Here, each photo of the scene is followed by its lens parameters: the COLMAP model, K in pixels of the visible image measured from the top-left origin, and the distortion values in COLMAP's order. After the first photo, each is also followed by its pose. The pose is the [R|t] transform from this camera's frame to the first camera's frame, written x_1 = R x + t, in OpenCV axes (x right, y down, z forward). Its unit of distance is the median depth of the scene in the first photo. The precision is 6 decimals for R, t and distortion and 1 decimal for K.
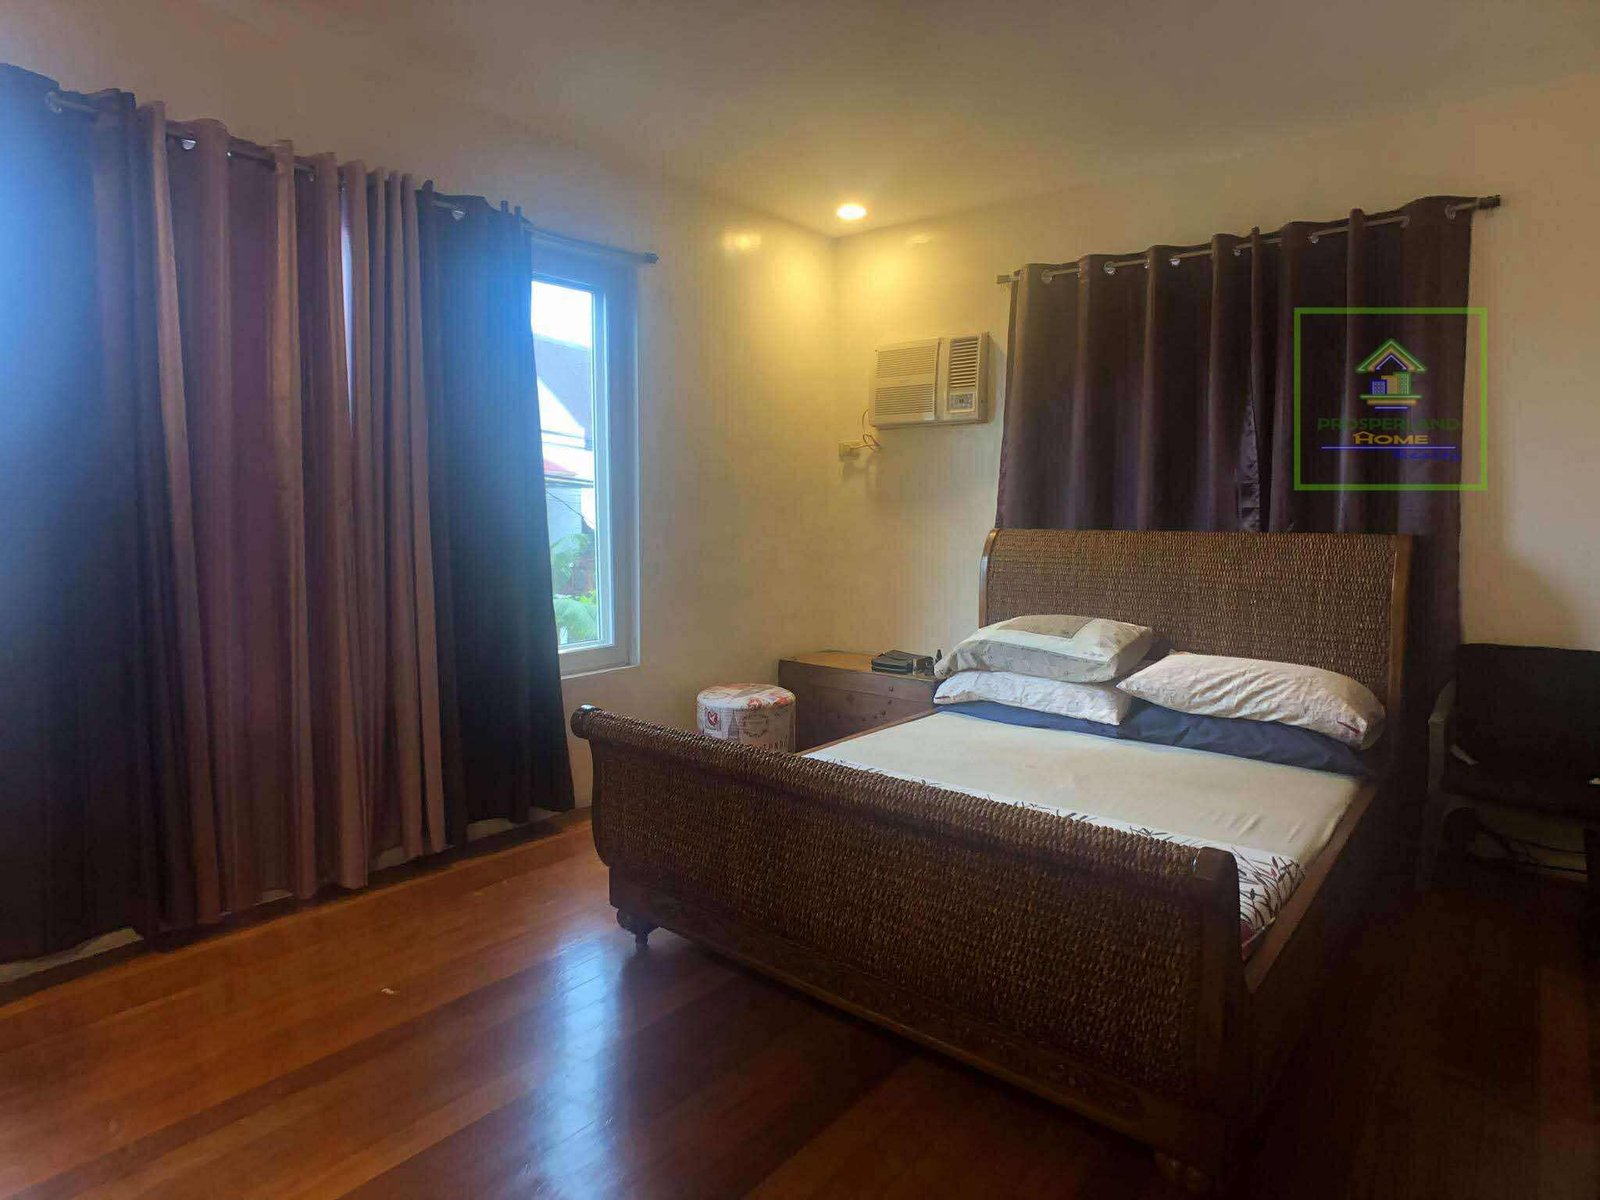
lens RADIAL K [[929.2, 0, 799.1], [0, 929.2, 592.8], [0, 0, 1]] dist [-0.041597, 0.007711]
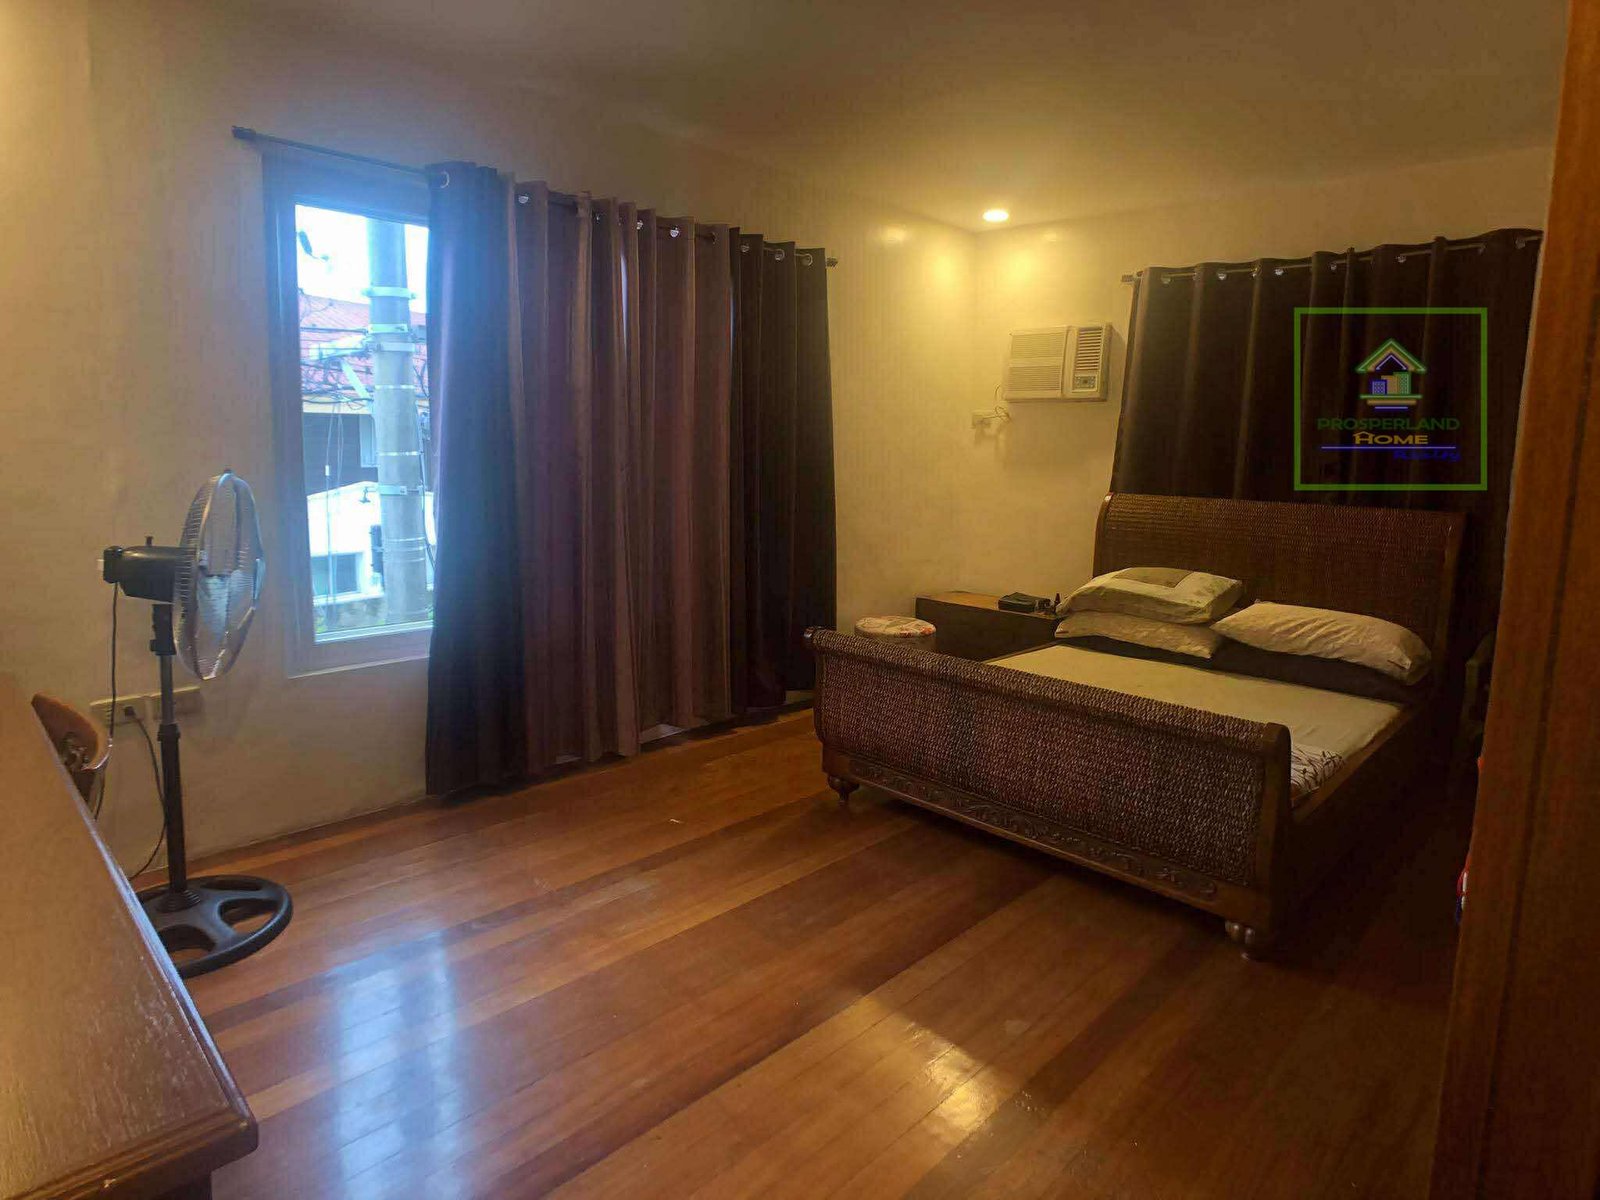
lens RADIAL K [[929.2, 0, 798.6], [0, 929.2, 593.5], [0, 0, 1]] dist [-0.041597, 0.007711]
pose [[0.996144, 0.032464, -0.081502, -0.105322], [-0.026921, 0.997308, 0.068210, -0.013941], [0.083497, -0.065753, 0.994336, -0.269260]]
